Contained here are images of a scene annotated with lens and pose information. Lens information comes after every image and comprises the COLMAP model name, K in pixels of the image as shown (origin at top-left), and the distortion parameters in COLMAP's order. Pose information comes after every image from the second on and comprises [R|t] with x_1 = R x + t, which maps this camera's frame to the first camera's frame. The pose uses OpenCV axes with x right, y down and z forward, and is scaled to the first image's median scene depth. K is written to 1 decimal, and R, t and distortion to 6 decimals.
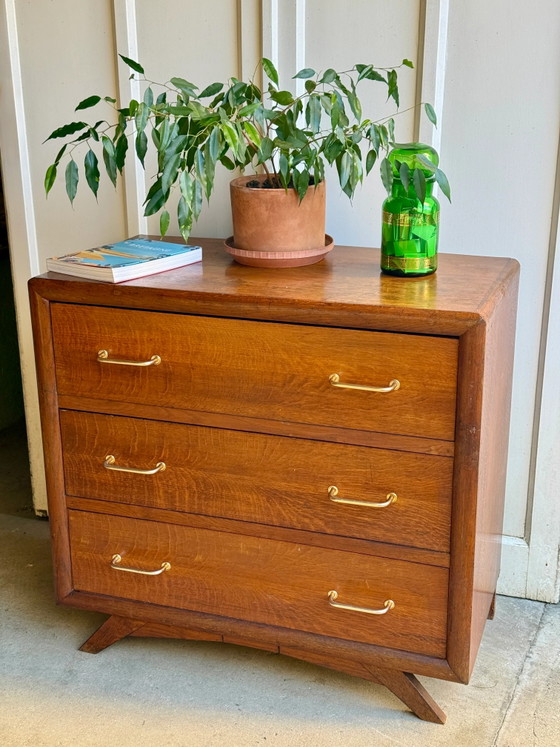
lens RADIAL K [[1037.5, 0, 280.0], [0, 1037.5, 373.5], [0, 0, 1]] dist [0.186041, -0.353009]
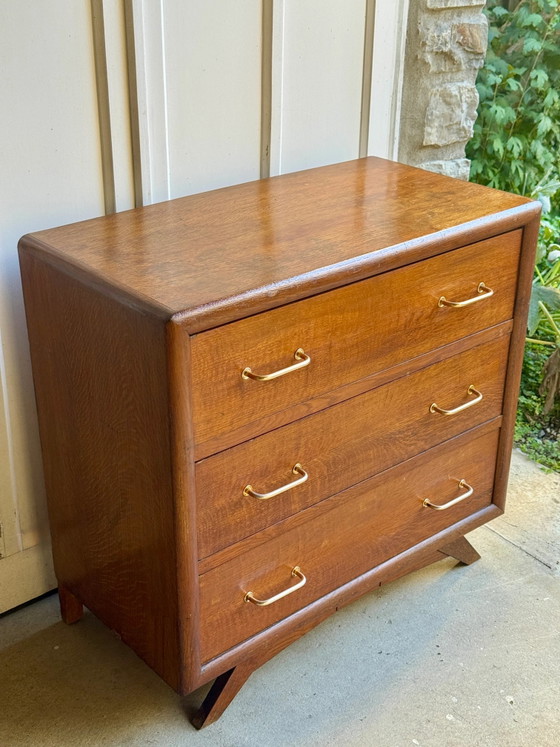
lens RADIAL K [[1037.5, 0, 280.0], [0, 1037.5, 373.5], [0, 0, 1]] dist [0.186041, -0.353009]
pose [[0.505896, -0.373250, 0.777659, -0.799241], [0.269330, 0.924813, 0.268669, -0.233011], [-0.819470, 0.073528, 0.568386, 0.516781]]
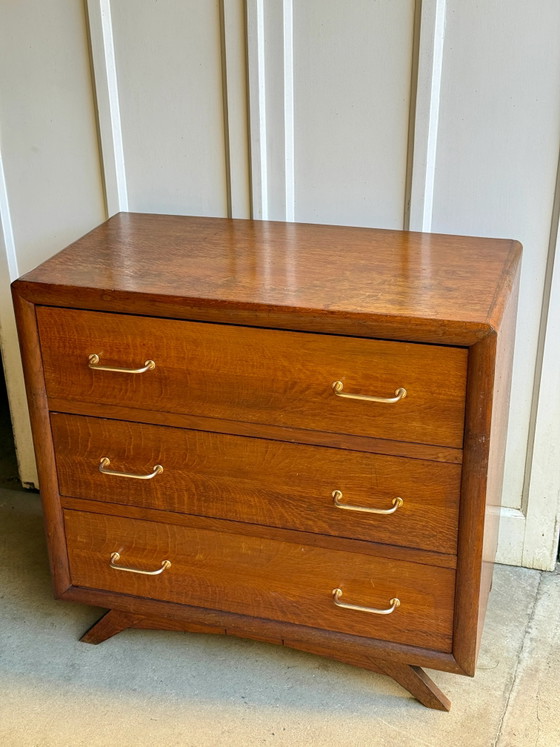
lens RADIAL K [[1037.5, 0, 280.0], [0, 1037.5, 373.5], [0, 0, 1]] dist [0.186041, -0.353009]
pose [[0.999042, -0.028773, 0.032966, -0.030969], [0.024780, 0.992973, 0.115715, -0.112275], [-0.036064, -0.114788, 0.992735, 0.040507]]
